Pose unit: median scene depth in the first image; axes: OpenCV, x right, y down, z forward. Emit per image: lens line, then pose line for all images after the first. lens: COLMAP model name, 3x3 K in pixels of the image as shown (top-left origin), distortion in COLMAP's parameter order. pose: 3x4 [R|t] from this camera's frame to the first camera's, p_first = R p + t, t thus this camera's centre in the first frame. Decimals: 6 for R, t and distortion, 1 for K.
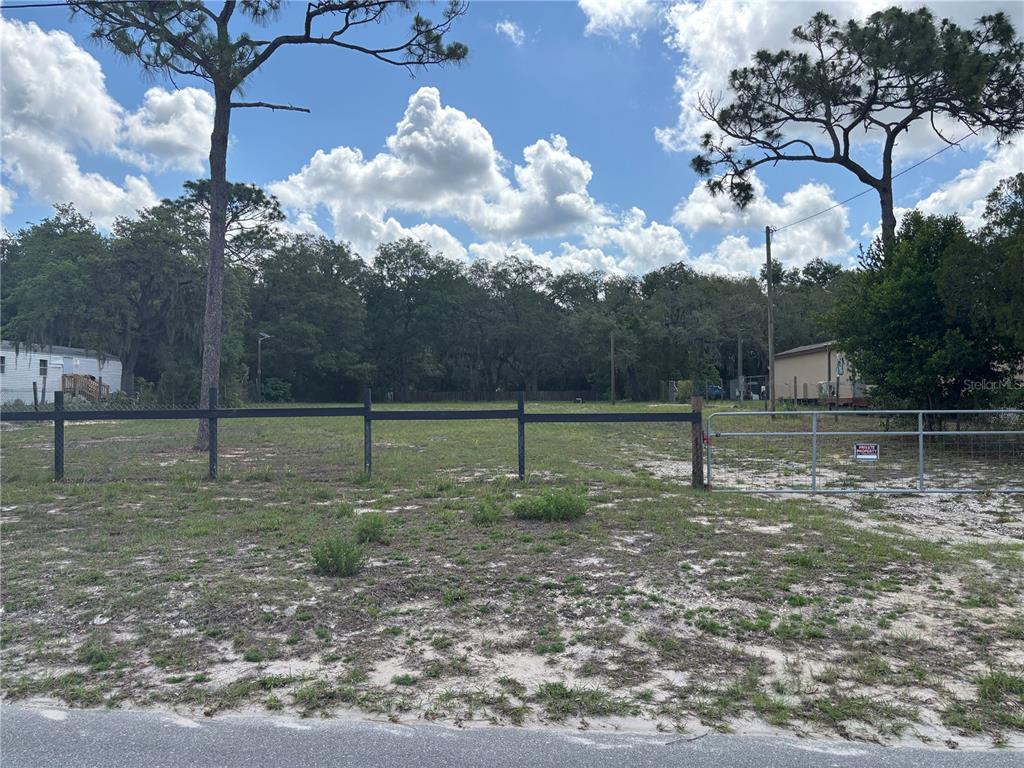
lens RADIAL K [[764.1, 0, 516.2], [0, 764.1, 357.4], [0, 0, 1]] dist [0.057194, 0.001186]
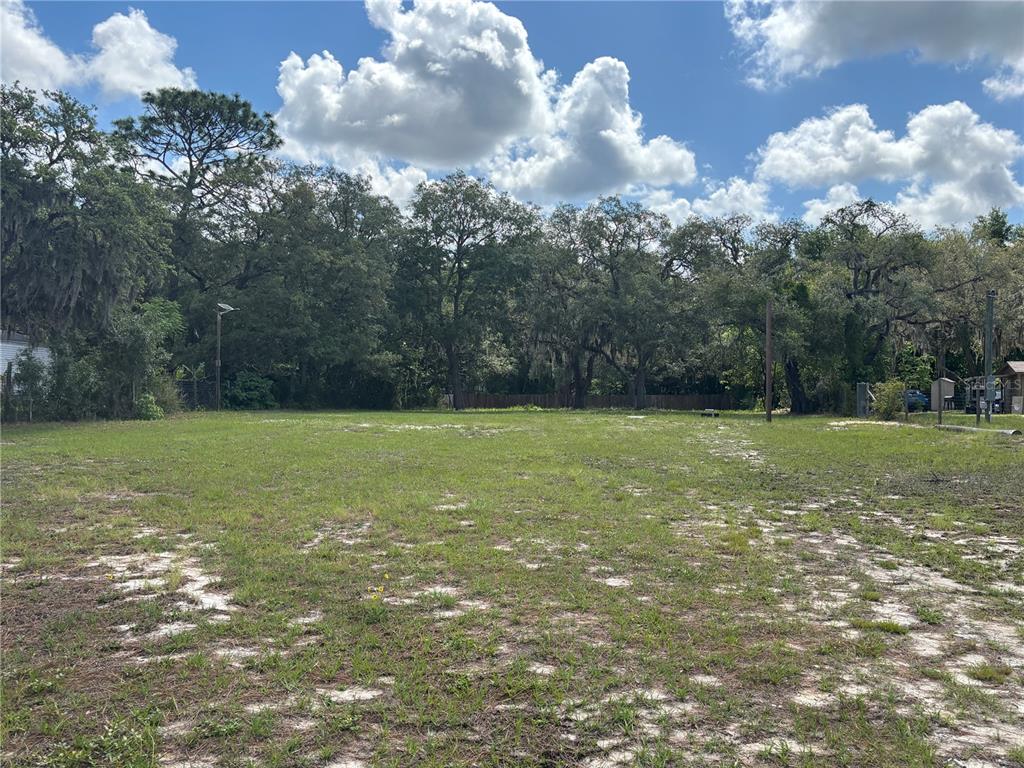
lens RADIAL K [[930.2, 0, 512.0], [0, 930.2, 384.0], [0, 0, 1]] dist [0.009036, 0.016787]
pose [[0.992848, 0.009114, -0.119039, 0.007870], [-0.005037, 0.999392, 0.034505, 0.005357], [0.119281, -0.033658, 0.992290, 0.161981]]
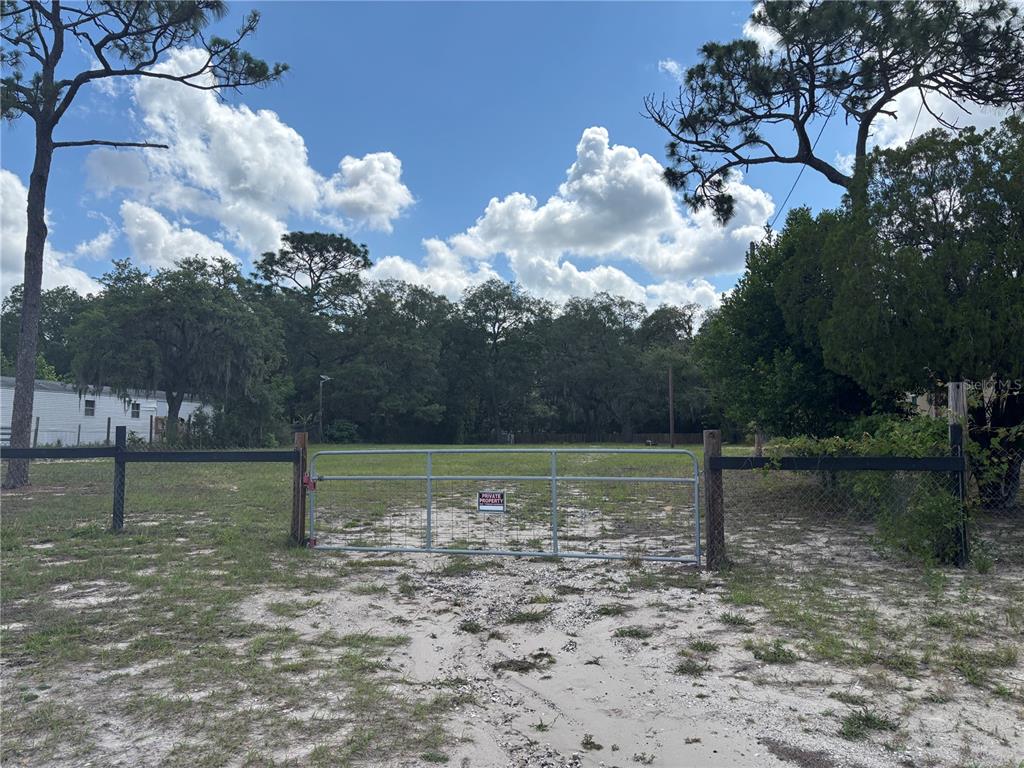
lens RADIAL K [[770.7, 0, 512.0], [0, 770.7, 384.0], [0, 0, 1]] dist [0.052716, -0.001445]
pose [[0.972996, -0.013343, -0.230434, 0.106192], [0.008443, 0.999717, -0.022239, 0.003045], [0.230666, 0.019693, 0.972834, 0.034614]]
